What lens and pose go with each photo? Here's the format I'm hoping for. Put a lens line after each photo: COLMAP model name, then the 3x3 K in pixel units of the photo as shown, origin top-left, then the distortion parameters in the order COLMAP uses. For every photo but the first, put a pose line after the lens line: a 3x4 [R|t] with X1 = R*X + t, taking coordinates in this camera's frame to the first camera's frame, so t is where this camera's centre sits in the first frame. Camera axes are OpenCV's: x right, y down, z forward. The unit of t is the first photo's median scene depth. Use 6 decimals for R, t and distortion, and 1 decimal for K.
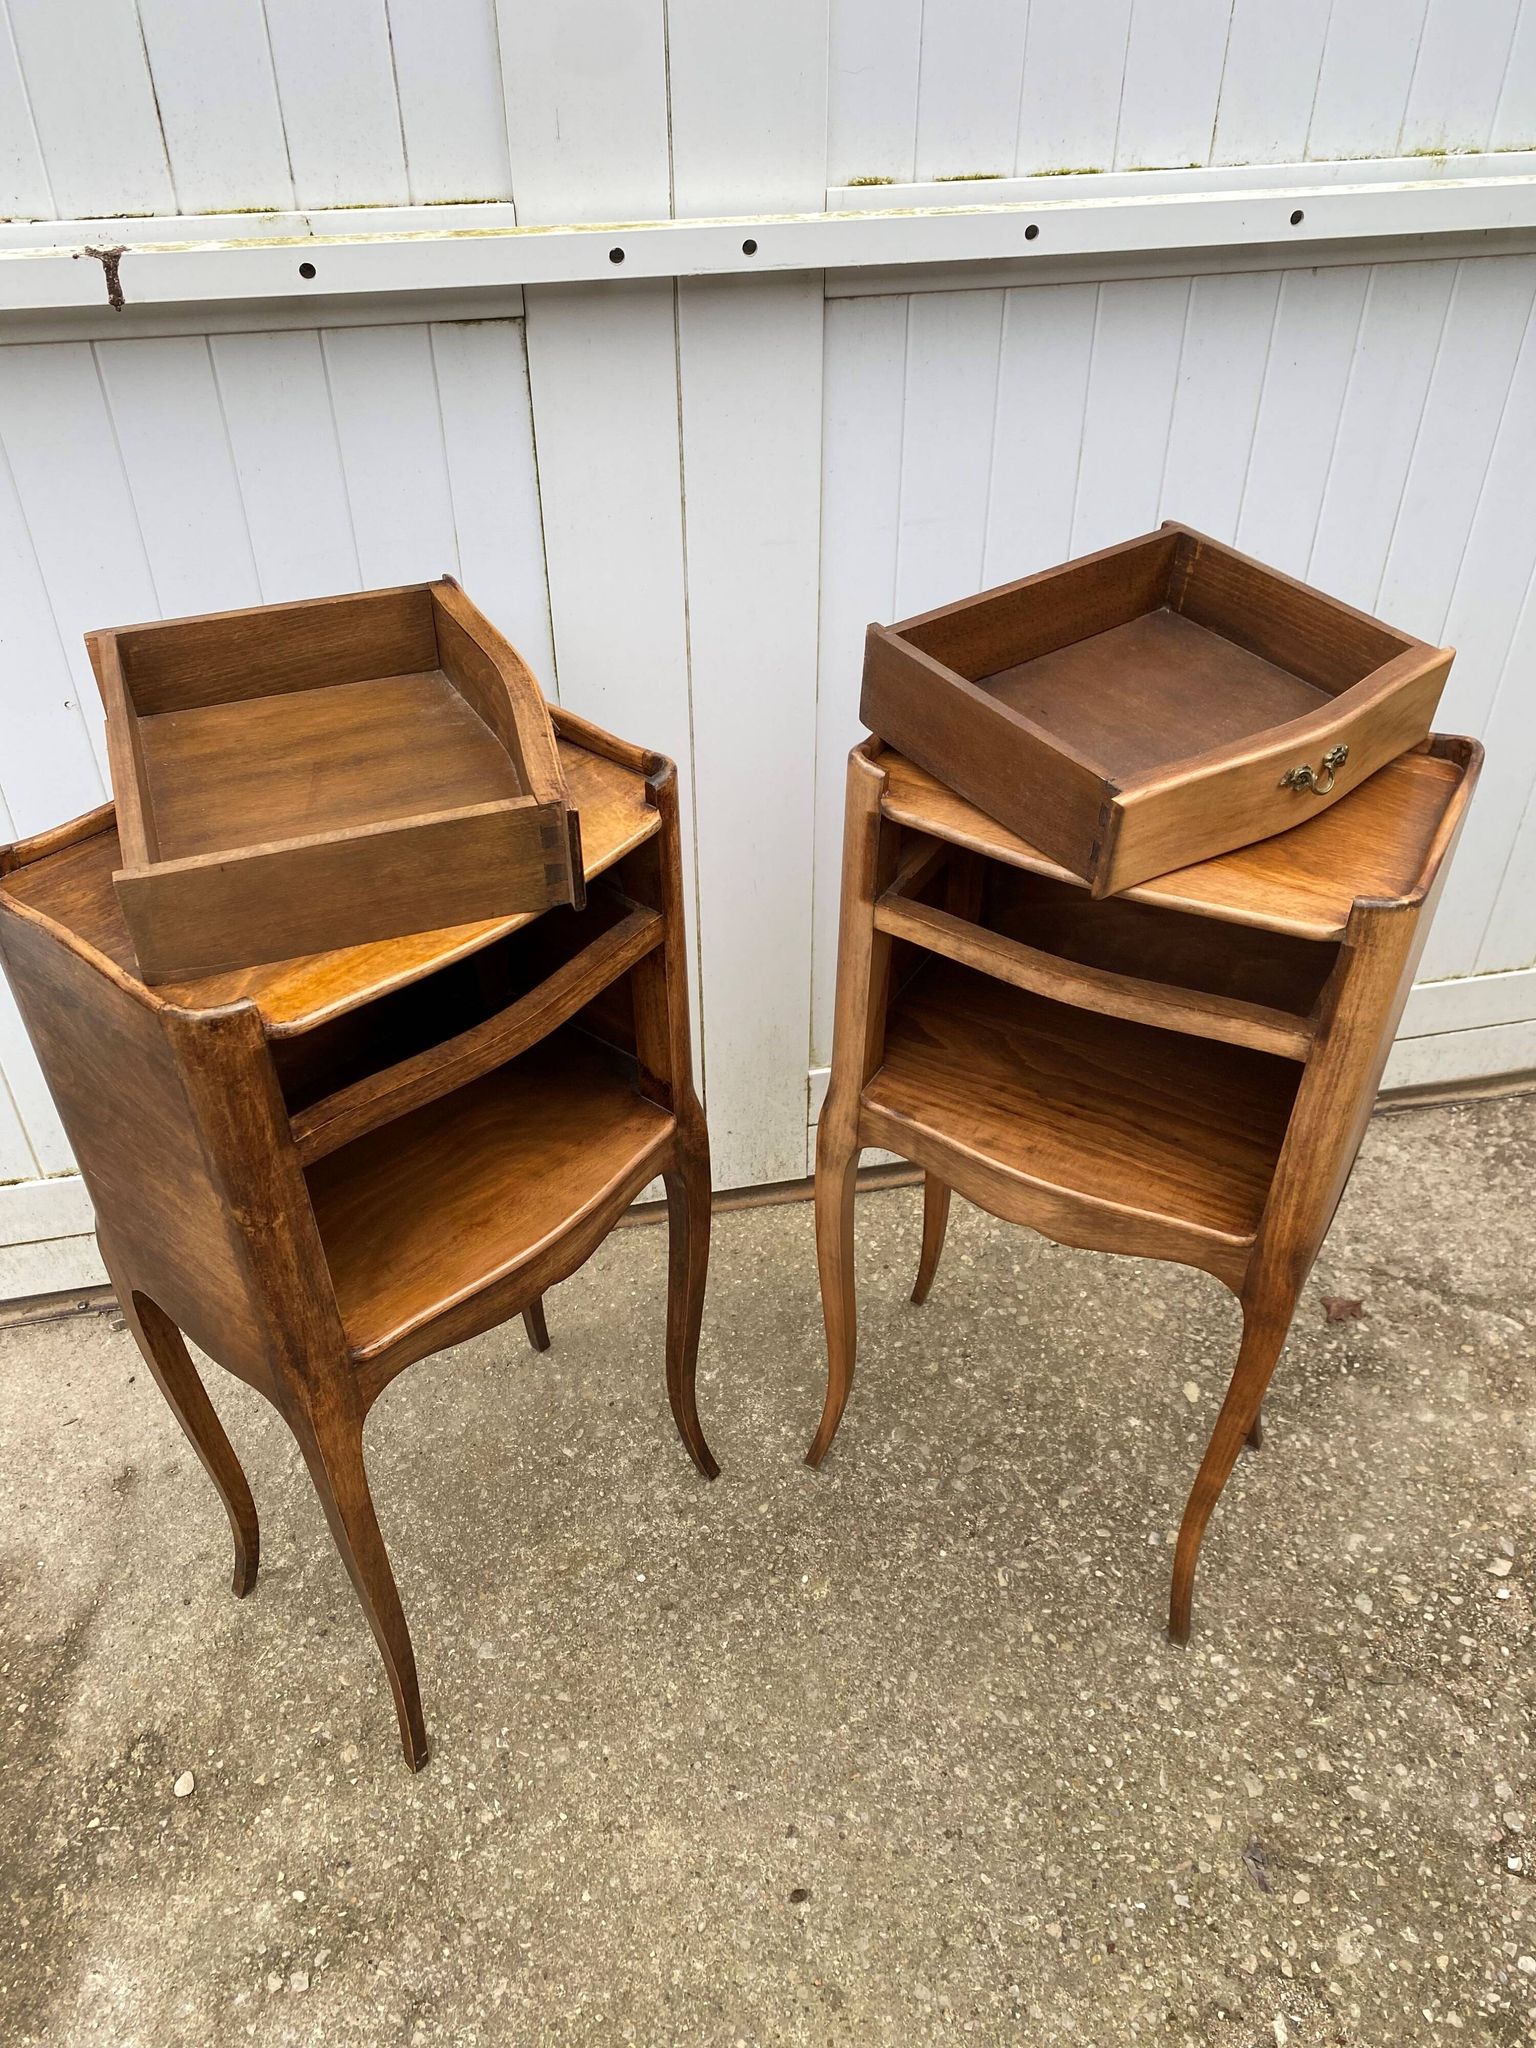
lens RADIAL K [[1568.4, 0, 760.1], [0, 1568.4, 1021.7], [0, 0, 1]] dist [0.008476, -0.003034]
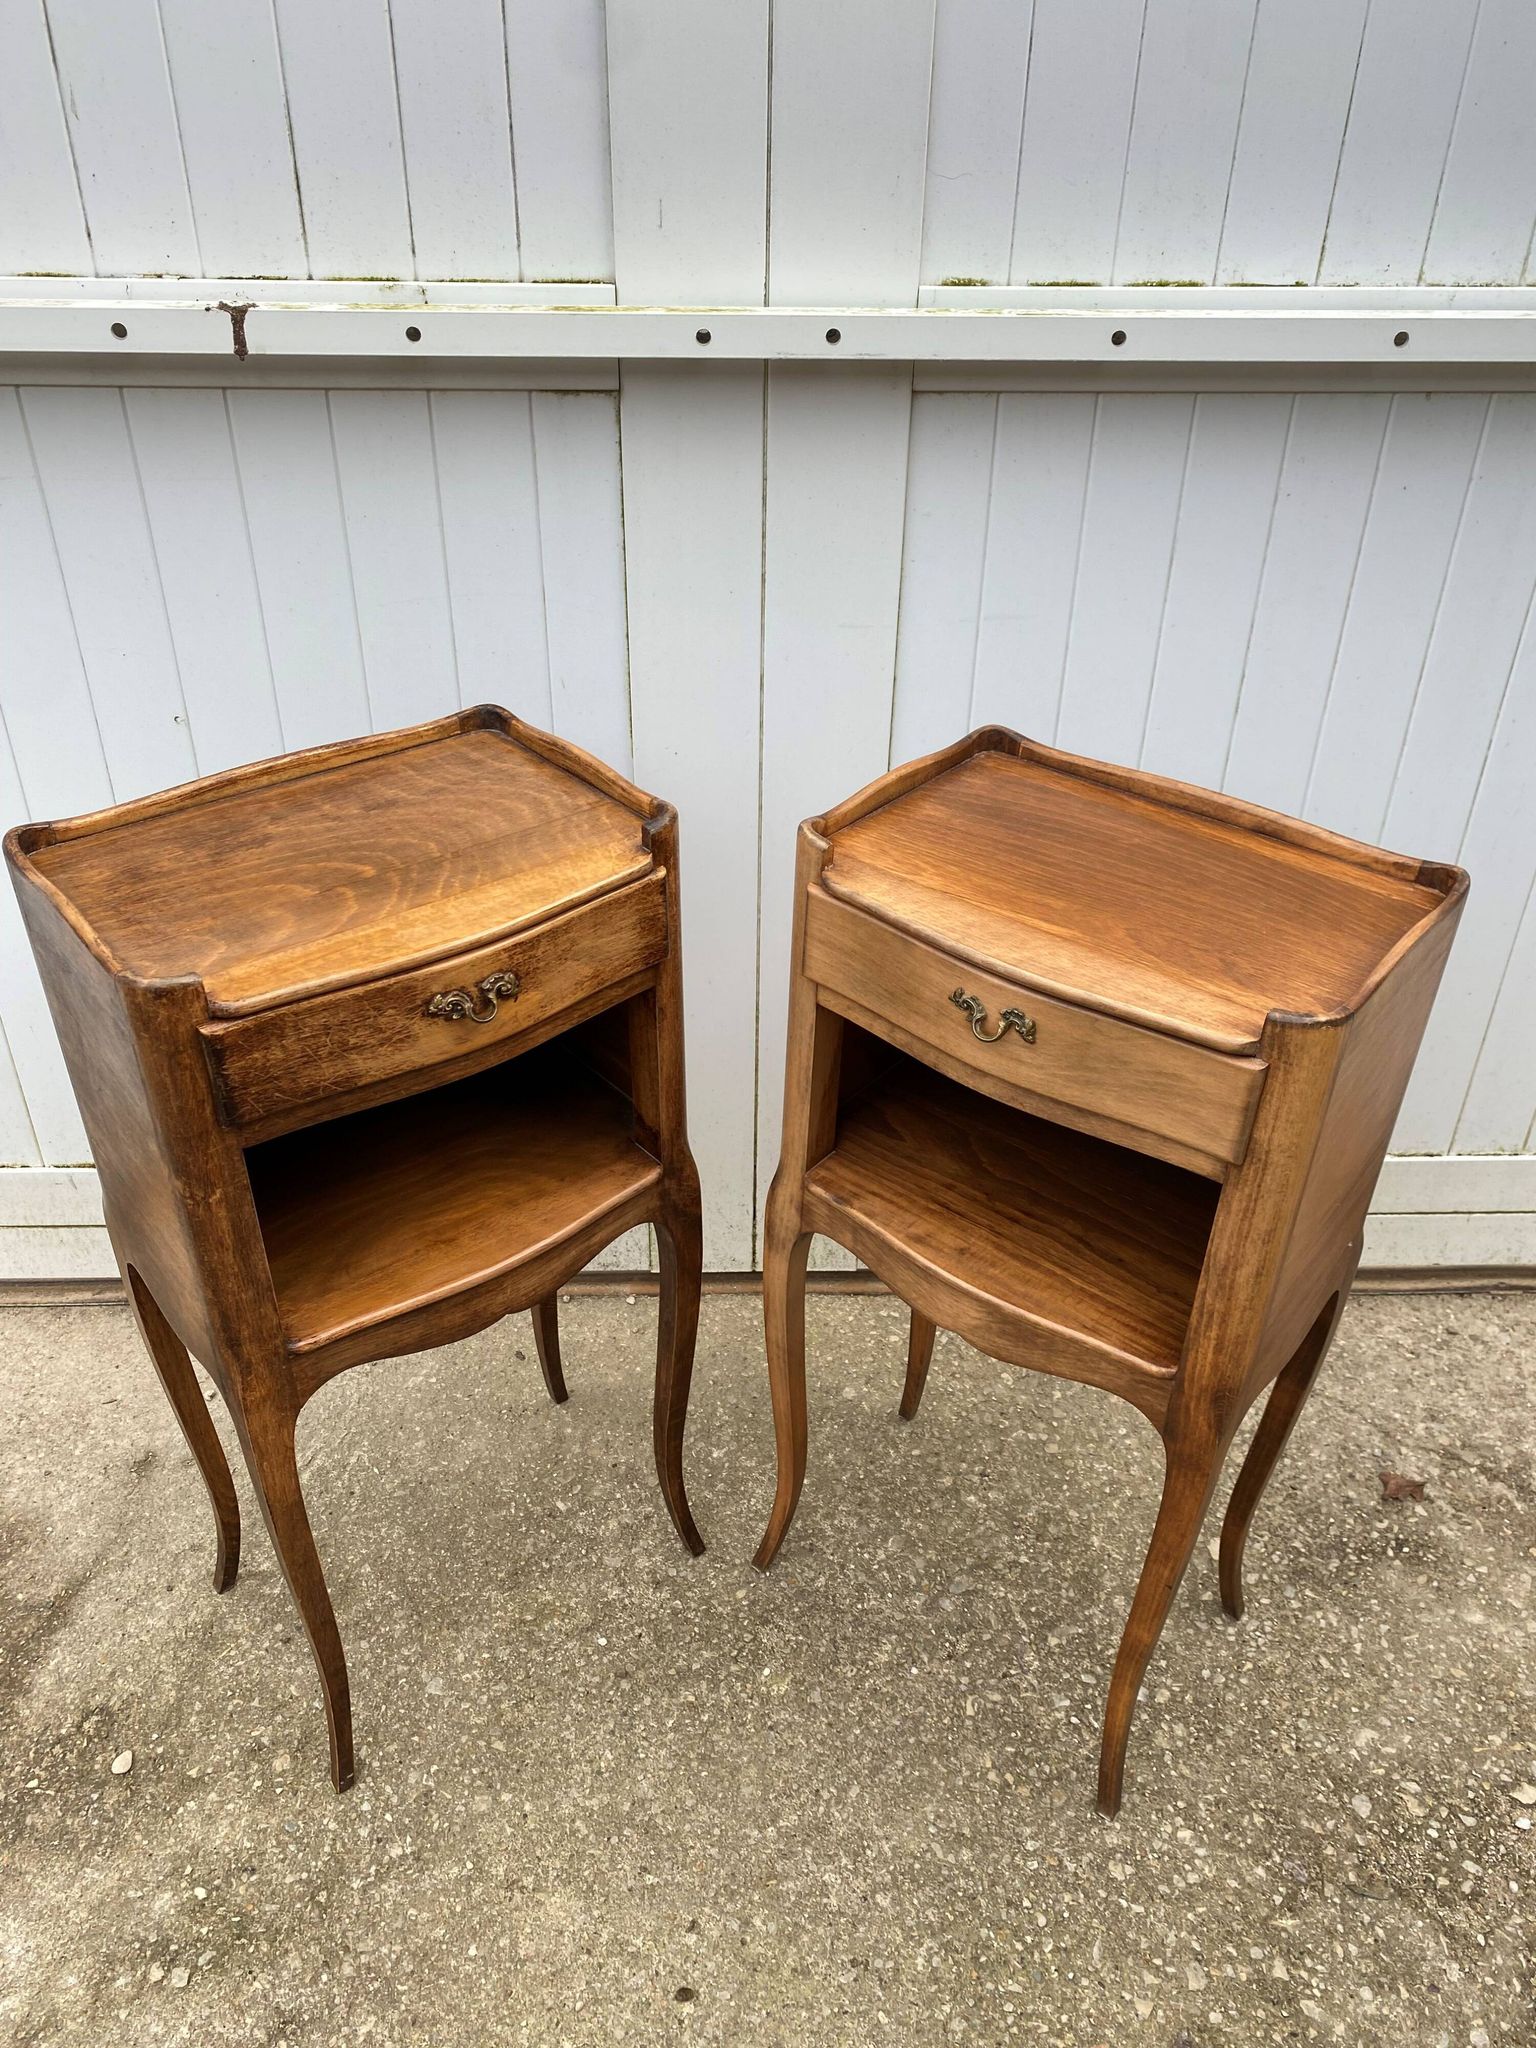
lens RADIAL K [[1568.4, 0, 754.7], [0, 1568.4, 1023.7], [0, 0, 1]] dist [0.008476, -0.003034]
pose [[0.982487, 0.114017, -0.147376, 0.124006], [-0.124894, 0.989921, -0.066765, 0.025702], [0.138279, 0.084002, 0.986825, 0.009192]]
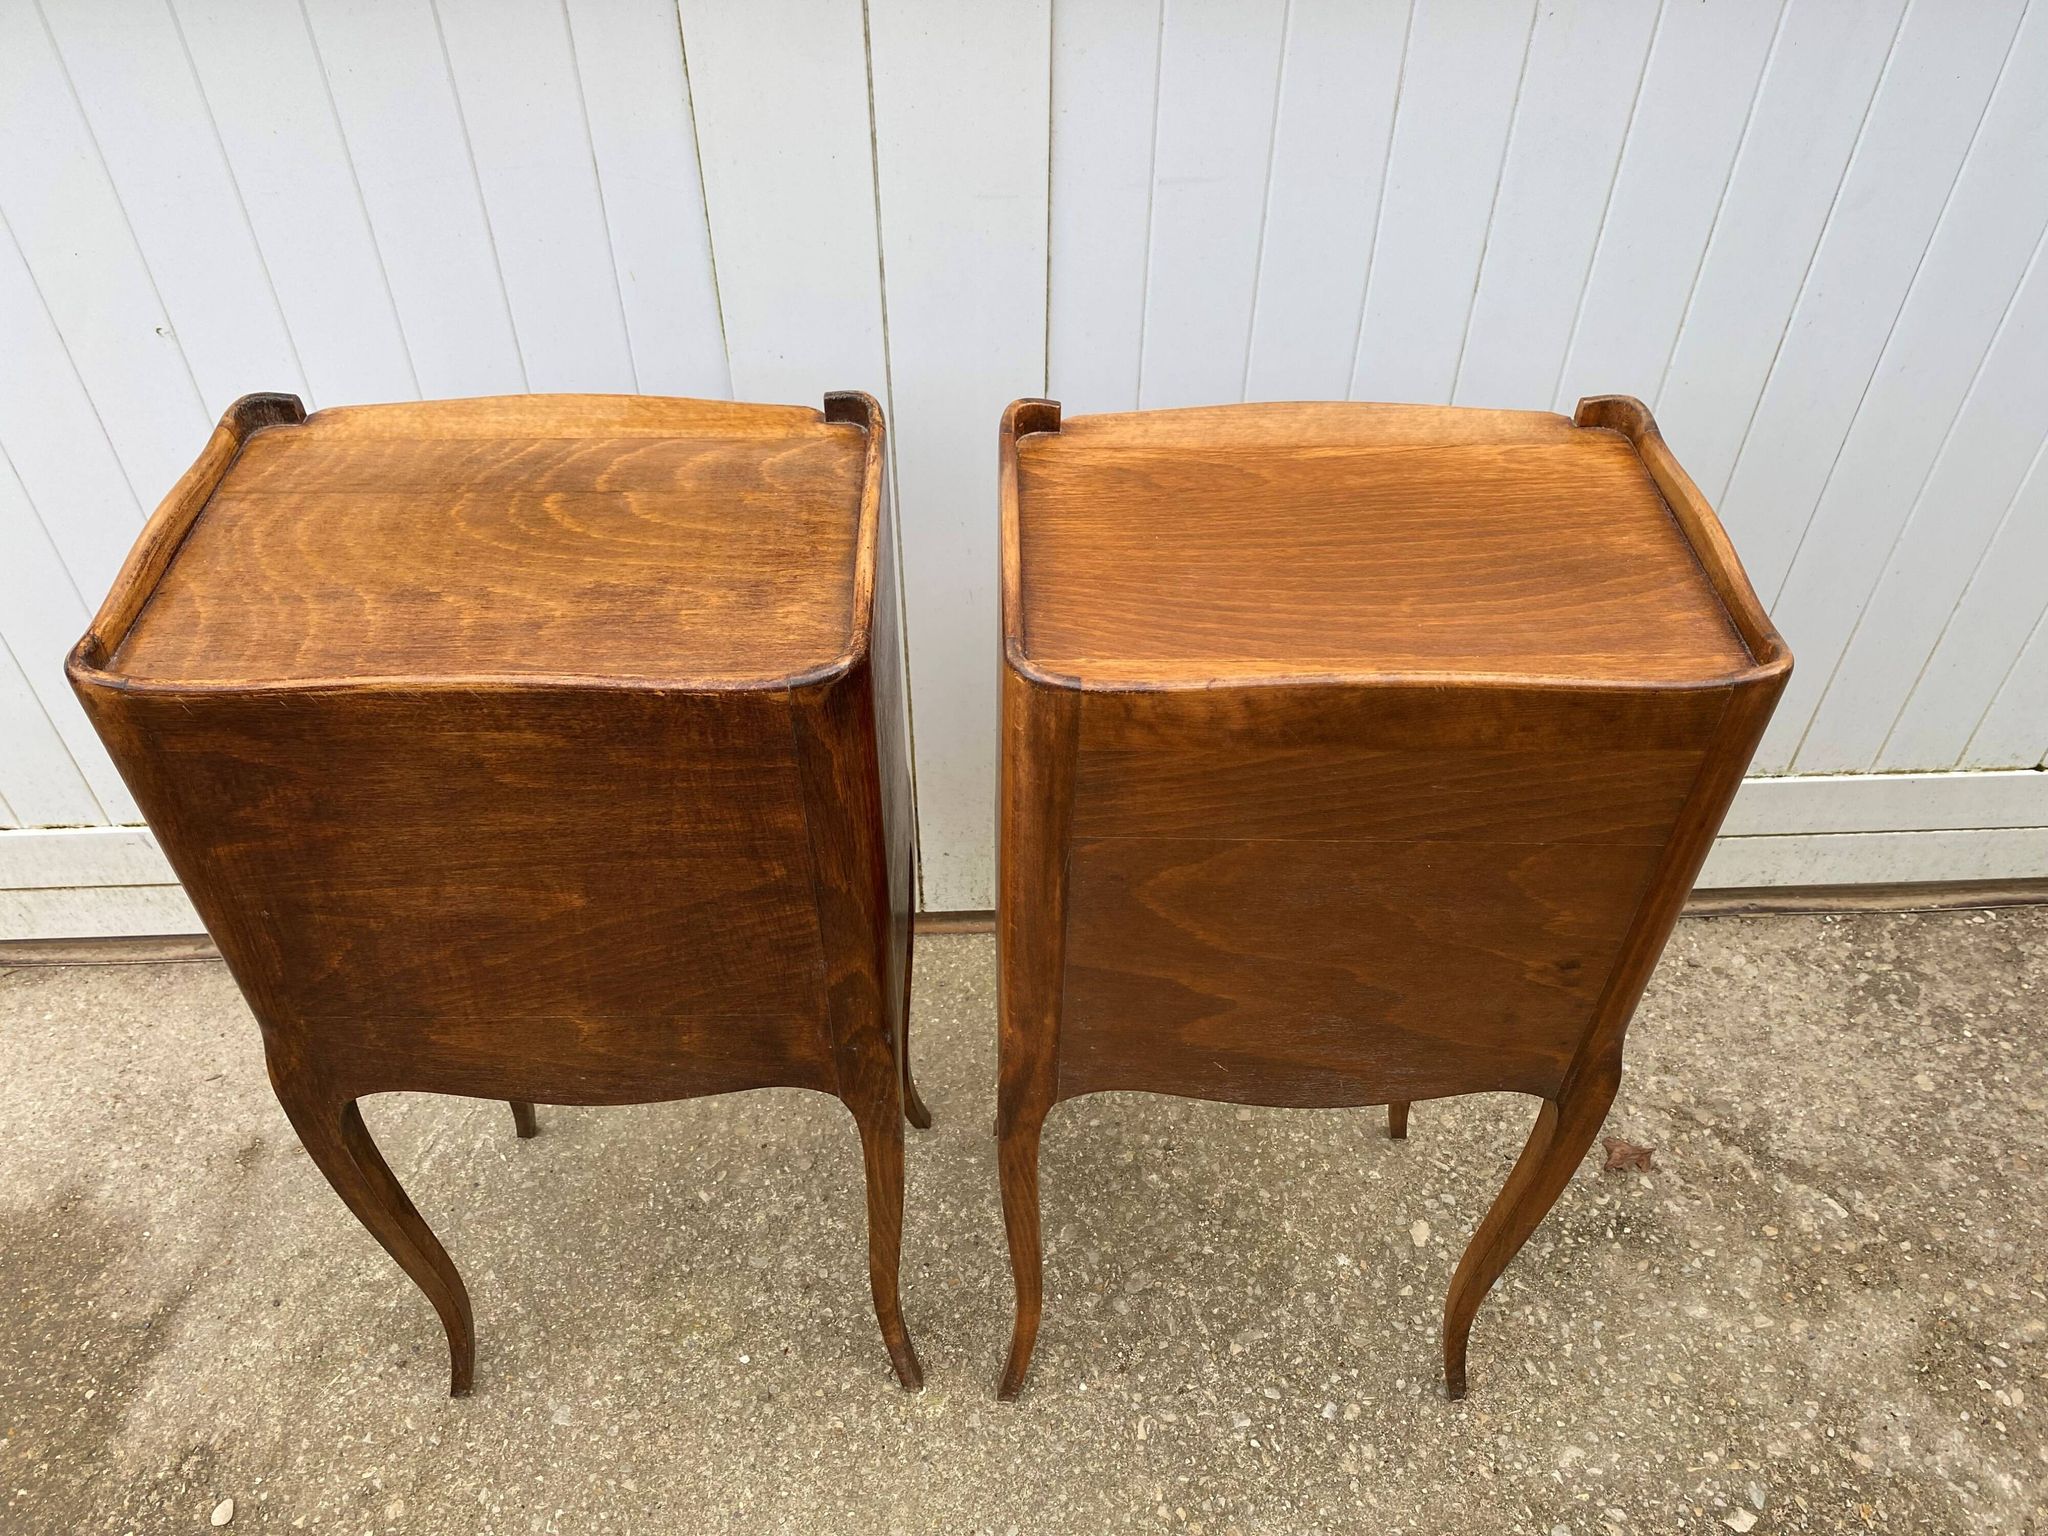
lens RADIAL K [[1568.4, 0, 994.5], [0, 1568.4, 769.7], [0, 0, 1]] dist [0.008476, -0.003034]
pose [[0.983945, 0.121895, -0.130363, 0.148579], [-0.105578, 0.986459, 0.125507, -0.114652], [0.143897, -0.109728, 0.983490, 0.174470]]
